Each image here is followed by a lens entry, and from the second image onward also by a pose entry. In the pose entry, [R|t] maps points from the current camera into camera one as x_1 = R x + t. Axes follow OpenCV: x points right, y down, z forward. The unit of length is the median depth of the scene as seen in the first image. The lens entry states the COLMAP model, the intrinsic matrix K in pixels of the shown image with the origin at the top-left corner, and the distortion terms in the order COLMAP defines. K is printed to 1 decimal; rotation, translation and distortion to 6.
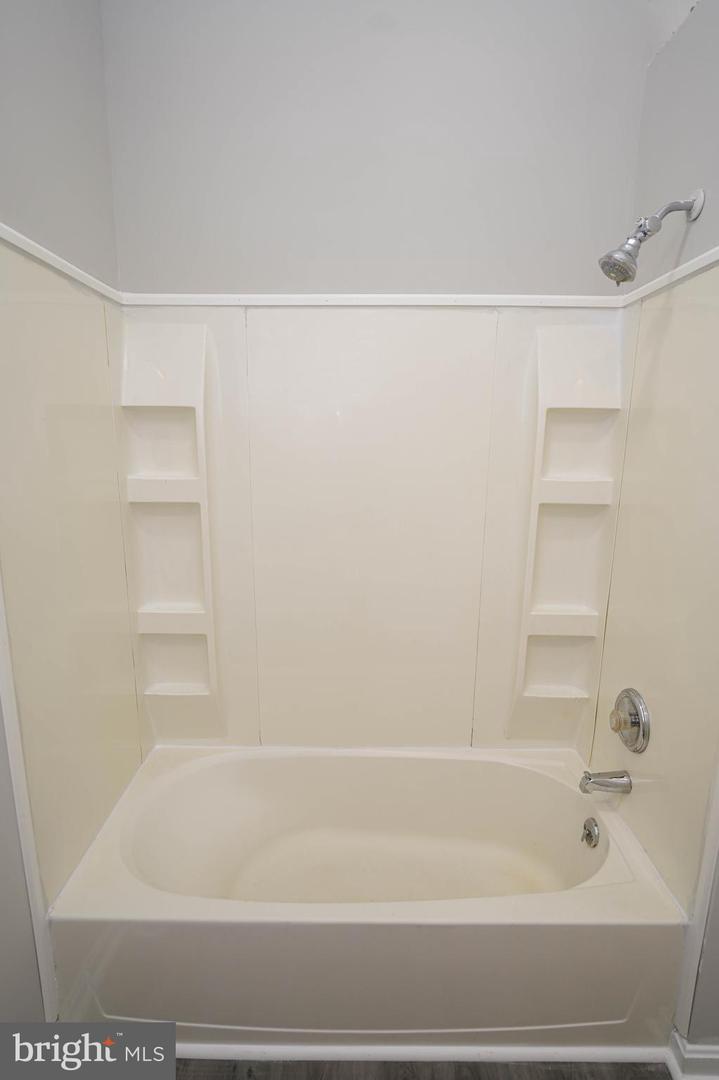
lens RADIAL K [[562.7, 0, 360.2], [0, 562.7, 548.7], [0, 0, 1]] dist [-0.002005, 0.000226]
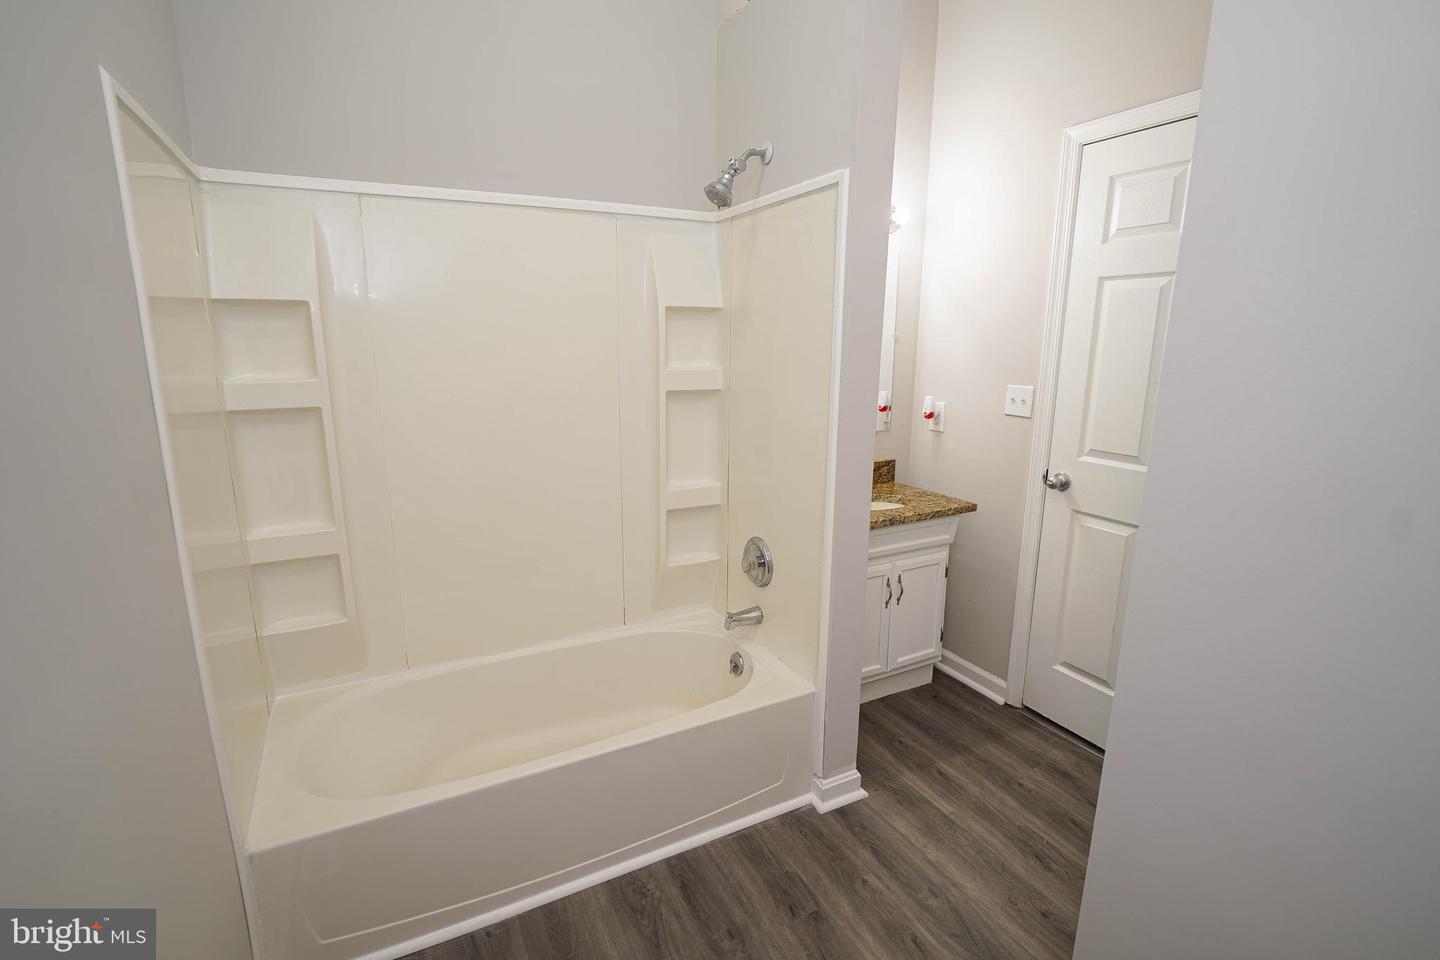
lens RADIAL K [[679.6, 0, 720.0], [0, 679.6, 480.0], [0, 0, 1]] dist [0.000818, -0.000222]
pose [[0.884203, -0.105960, 0.454926, -0.236983], [0.102021, 0.994225, 0.033282, 0.066695], [-0.455826, 0.016984, 0.889907, -0.274292]]
